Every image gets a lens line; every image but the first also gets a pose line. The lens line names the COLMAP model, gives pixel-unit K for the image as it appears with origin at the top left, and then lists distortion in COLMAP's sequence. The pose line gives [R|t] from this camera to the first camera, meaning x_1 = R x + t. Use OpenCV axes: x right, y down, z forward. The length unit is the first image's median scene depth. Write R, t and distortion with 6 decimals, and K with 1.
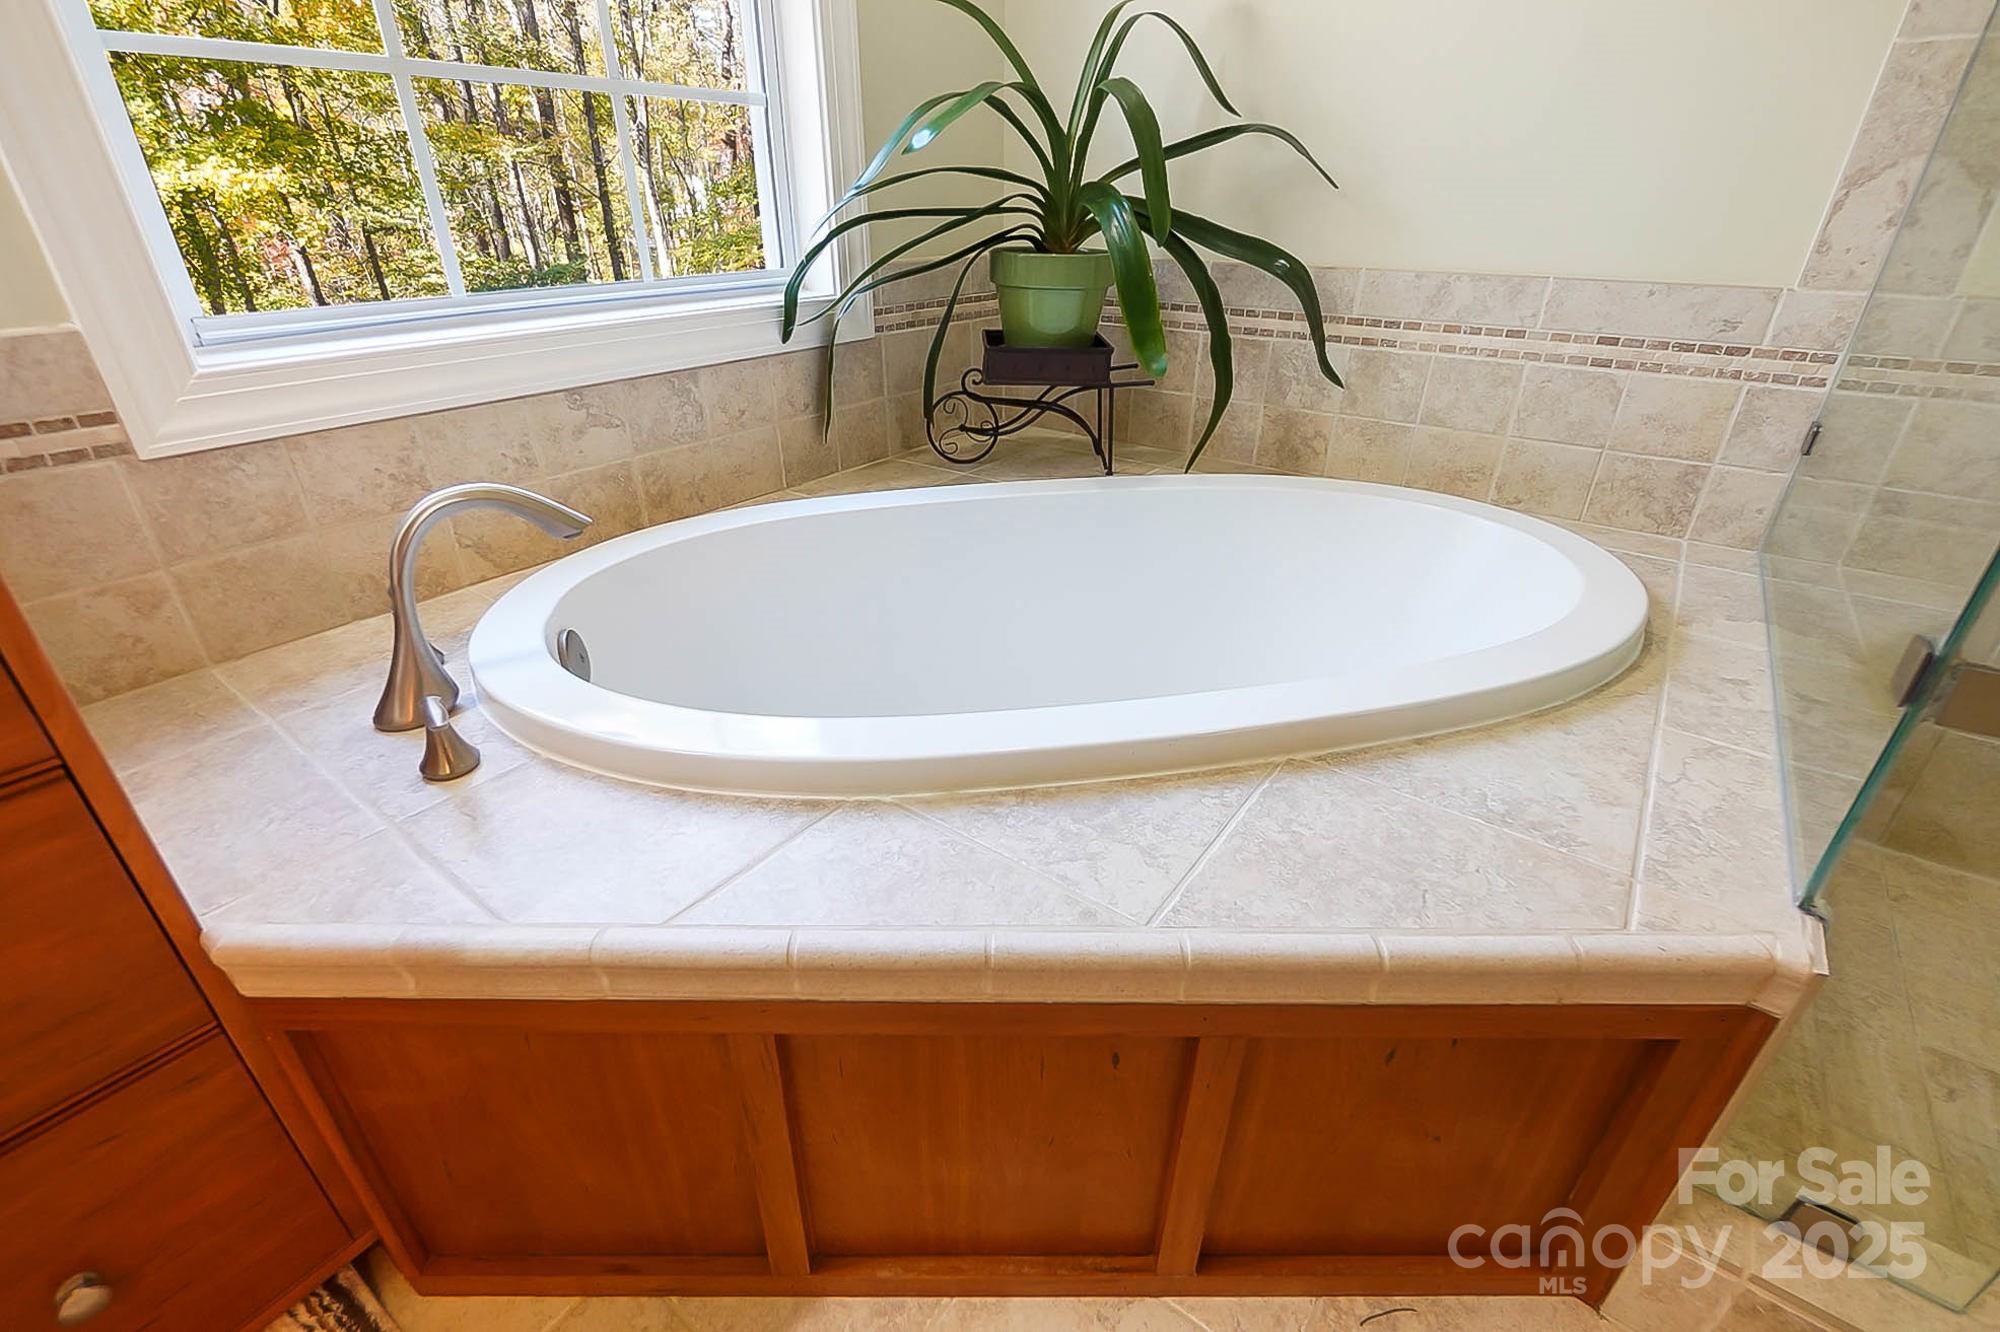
lens RADIAL K [[869.8, 0, 992.5], [0, 869.8, 661.6], [0, 0, 1]] dist [-0.006012, -0.000505]
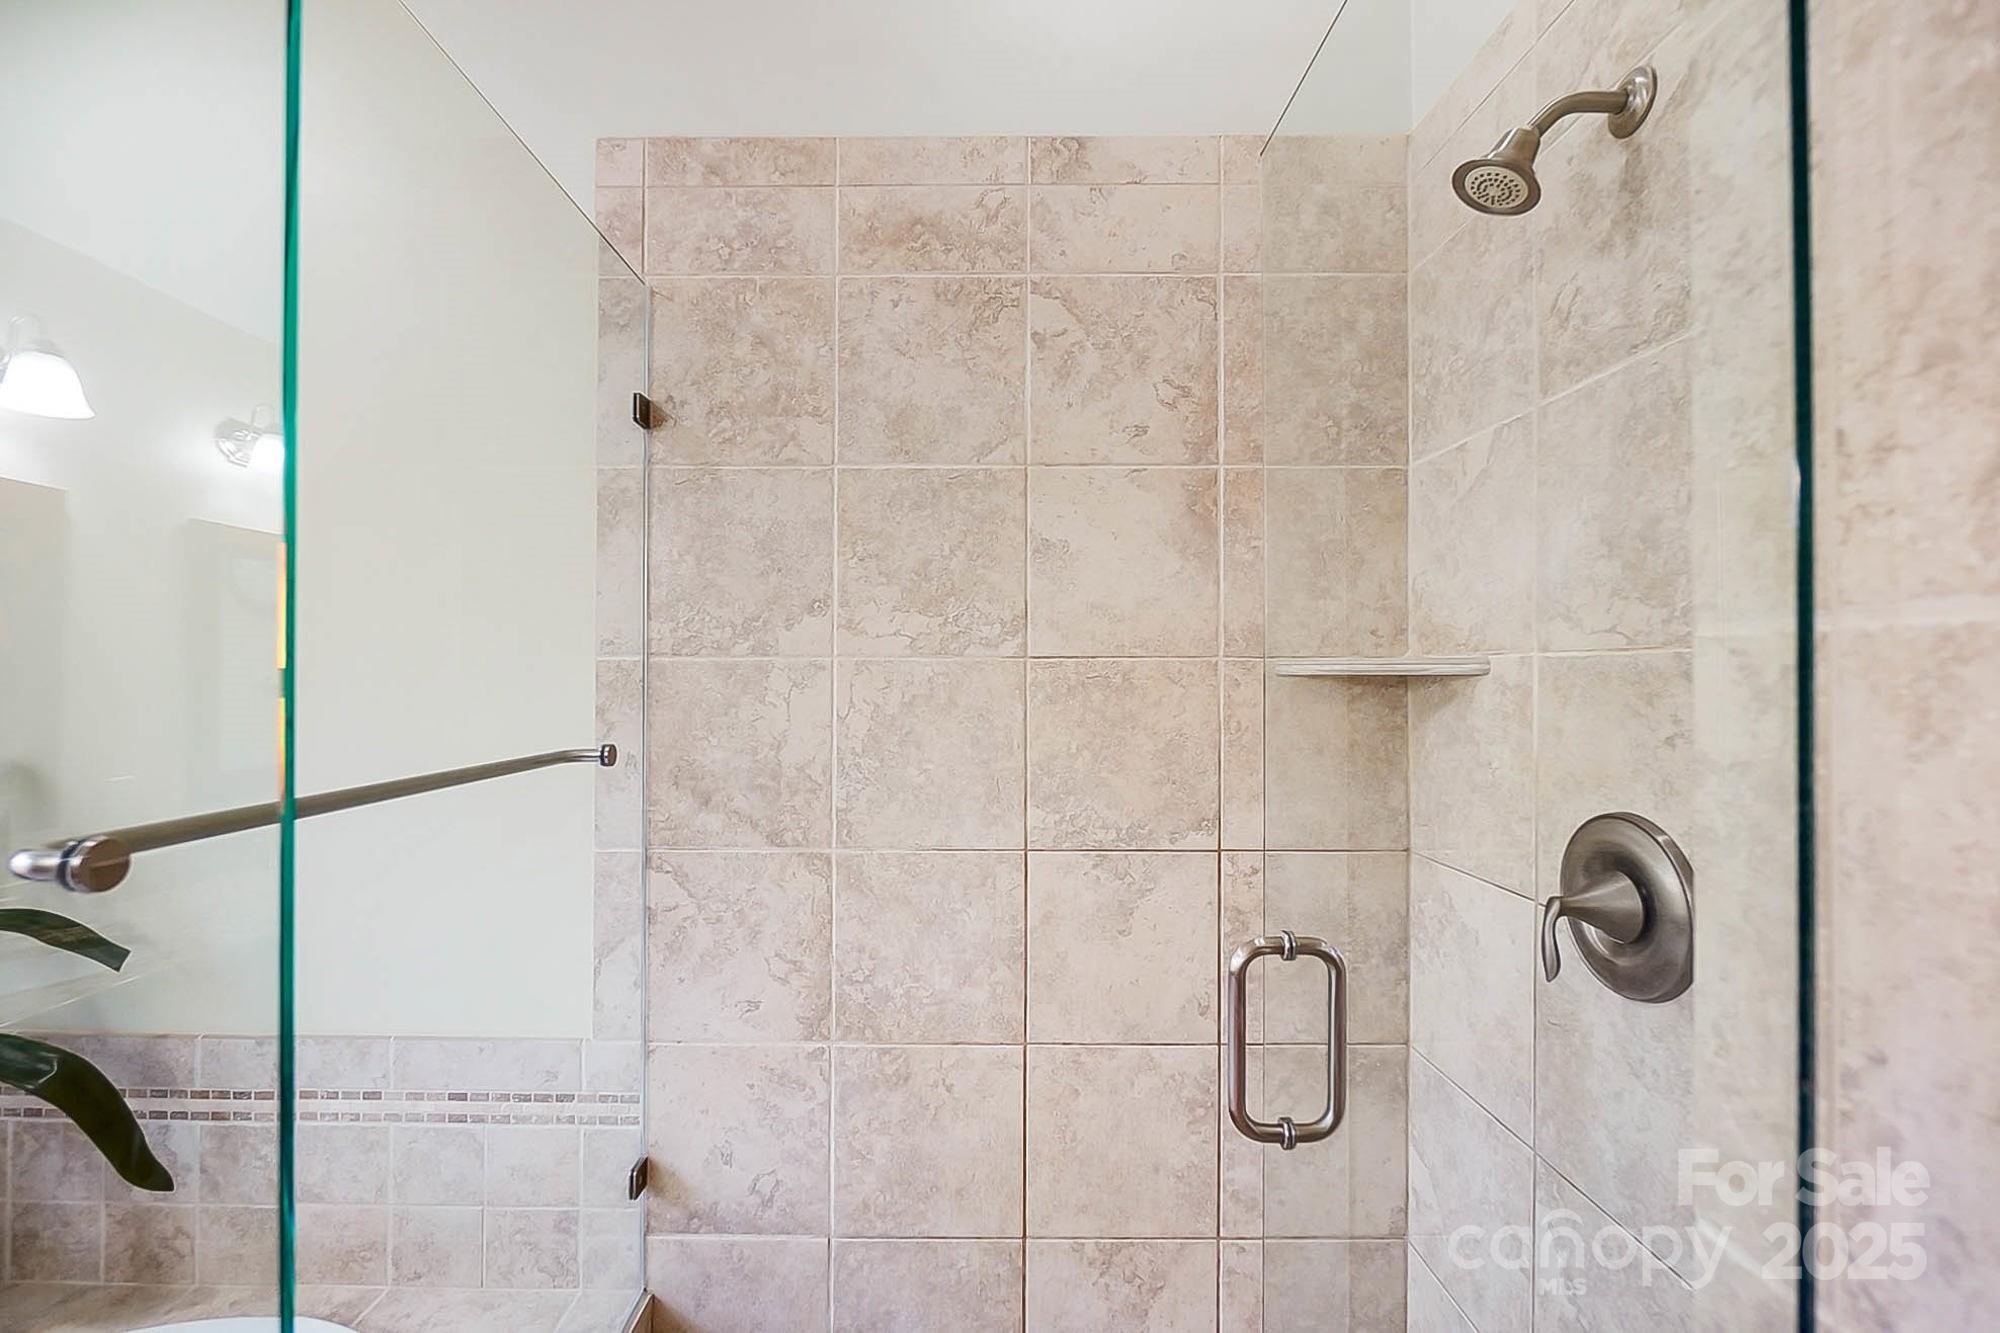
lens RADIAL K [[856.5, 0, 1000.0], [0, 856.5, 666.5], [0, 0, 1]] dist [-0.001887, -0.000256]
pose [[0.797522, 0.002291, 0.603286, 0.592079], [0.279942, 0.884410, -0.373431, -0.258634], [-0.534408, 0.466705, 0.704695, -0.203075]]
